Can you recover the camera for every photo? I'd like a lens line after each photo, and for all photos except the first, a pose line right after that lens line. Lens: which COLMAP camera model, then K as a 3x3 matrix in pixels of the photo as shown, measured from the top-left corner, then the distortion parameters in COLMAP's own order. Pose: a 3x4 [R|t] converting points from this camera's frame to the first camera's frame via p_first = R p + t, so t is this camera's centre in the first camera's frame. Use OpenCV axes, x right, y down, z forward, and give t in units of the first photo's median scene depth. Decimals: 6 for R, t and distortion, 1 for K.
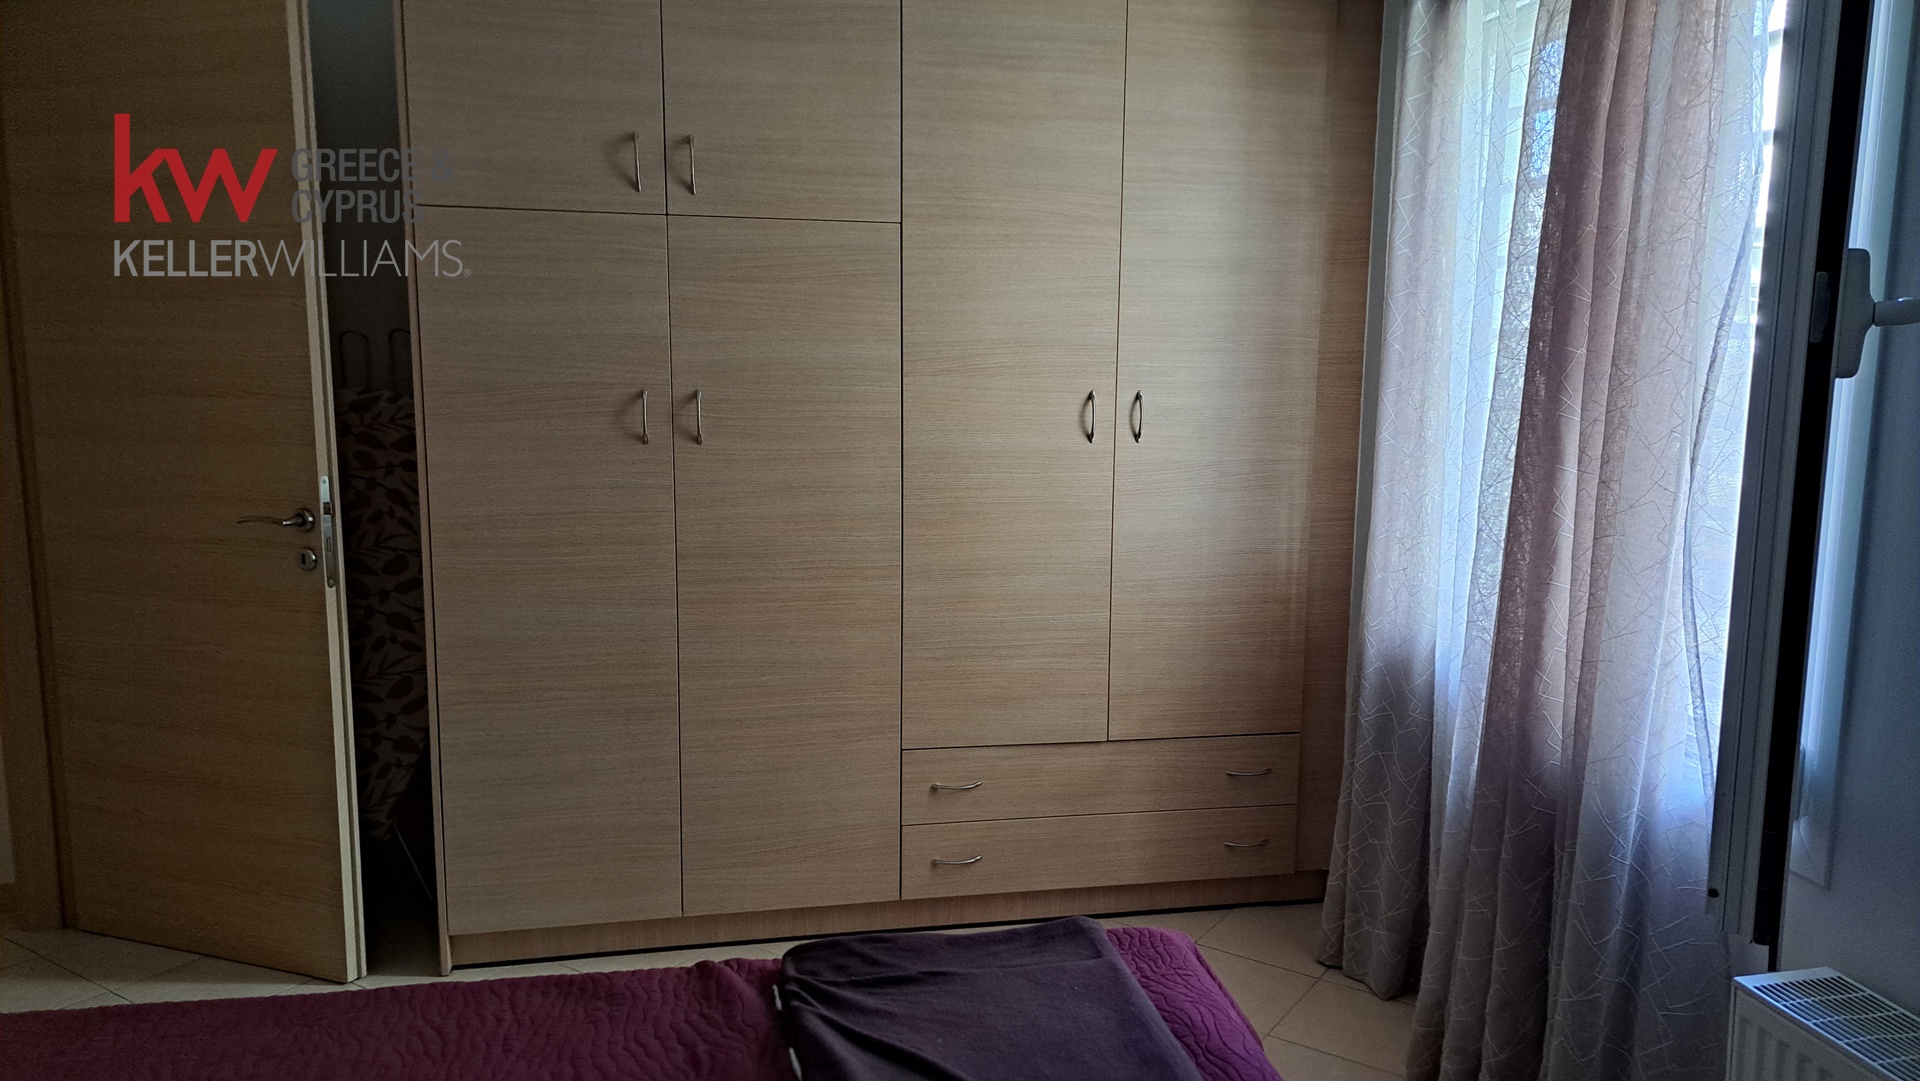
lens RADIAL K [[1494.1, 0, 965.5], [0, 1494.1, 595.1], [0, 0, 1]] dist [0.105075, -0.131392]
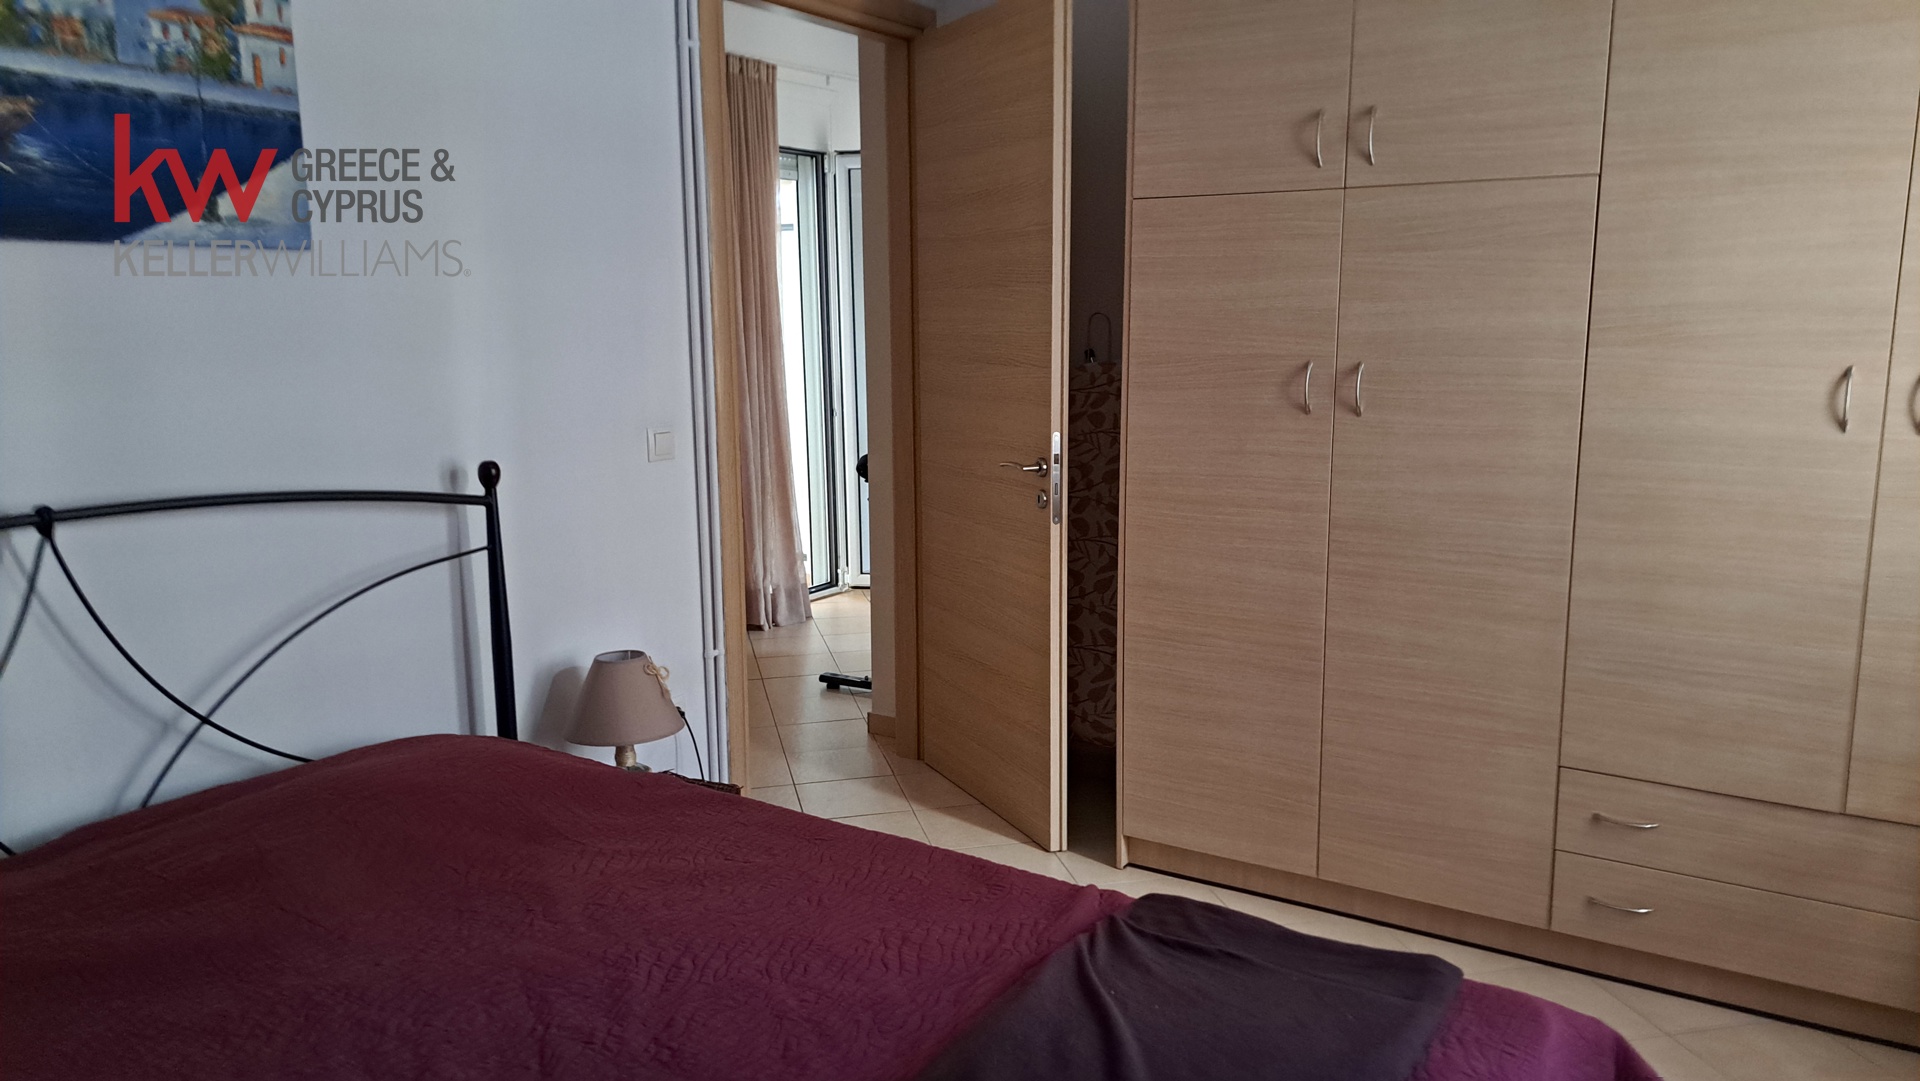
lens RADIAL K [[1494.1, 0, 965.5], [0, 1494.1, 595.1], [0, 0, 1]] dist [0.105075, -0.131392]
pose [[0.678965, 0.128248, -0.722882, 0.377041], [-0.109575, 0.991298, 0.072950, -0.026445], [0.725947, 0.029680, 0.687110, 0.121481]]
